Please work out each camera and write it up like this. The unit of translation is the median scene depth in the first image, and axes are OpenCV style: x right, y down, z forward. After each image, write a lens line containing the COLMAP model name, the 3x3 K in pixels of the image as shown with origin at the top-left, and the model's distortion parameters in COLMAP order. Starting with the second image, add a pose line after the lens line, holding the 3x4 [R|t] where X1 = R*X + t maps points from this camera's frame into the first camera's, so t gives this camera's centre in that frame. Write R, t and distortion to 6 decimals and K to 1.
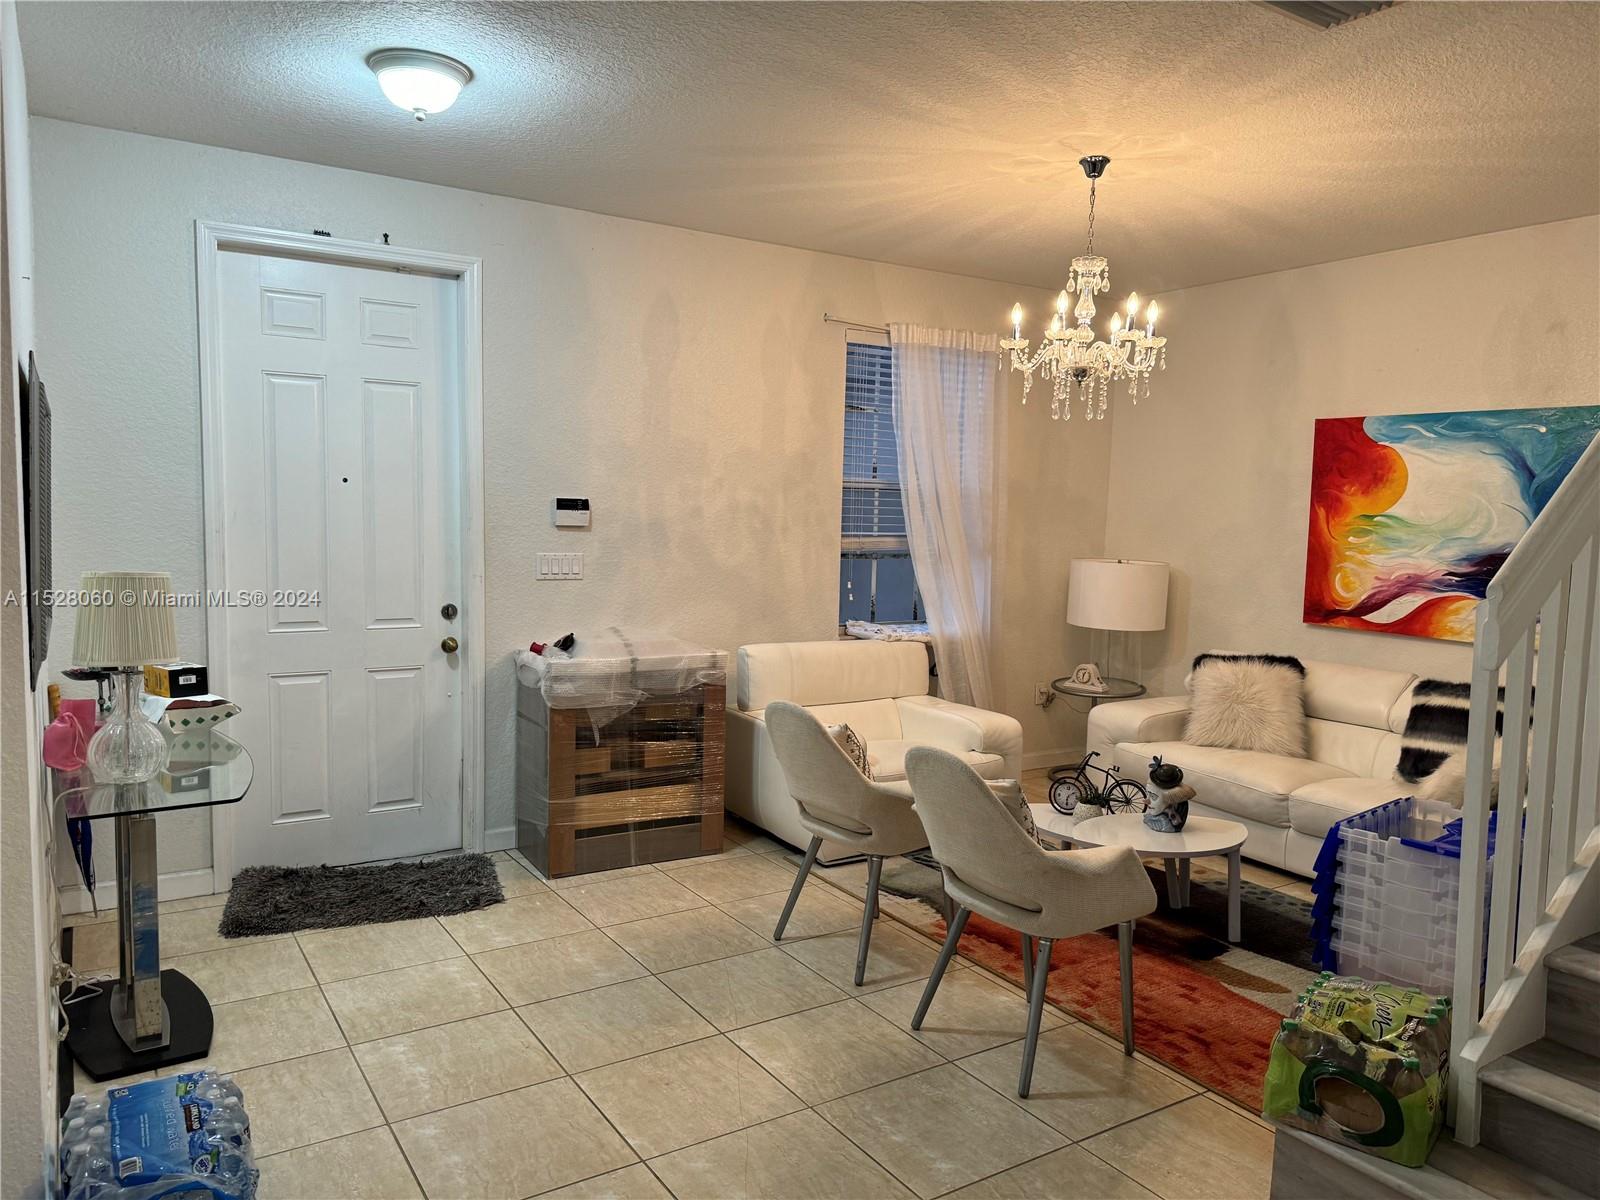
lens RADIAL K [[1118.6, 0, 800.0], [0, 1118.6, 600.0], [0, 0, 1]] dist [0.030132, -0.044398]
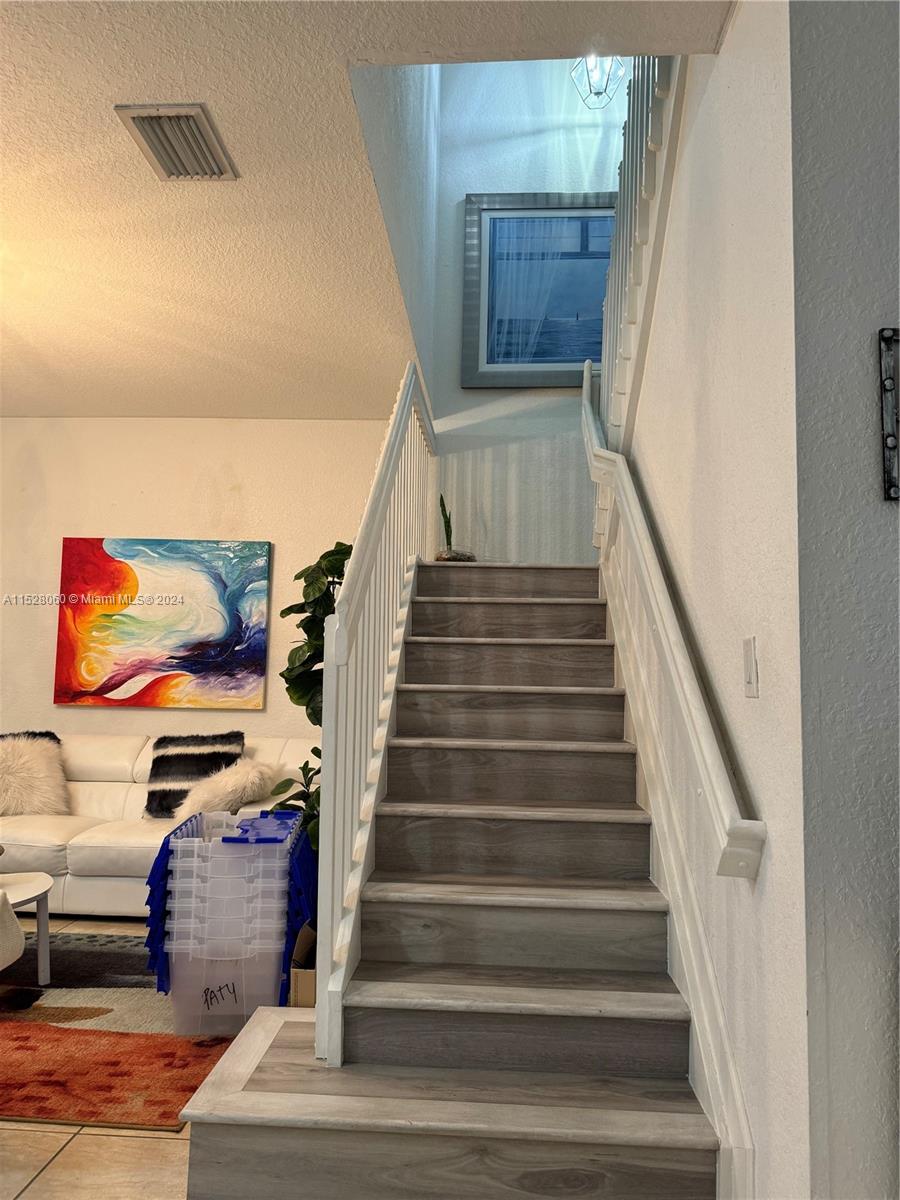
lens RADIAL K [[838.9, 0, 450.0], [0, 838.9, 600.0], [0, 0, 1]] dist [0.030132, -0.044398]
pose [[0.580796, 0.064808, 0.811465, -0.047436], [0.059325, 0.990806, -0.121593, 0.052172], [-0.811884, 0.118761, 0.571611, 0.156944]]
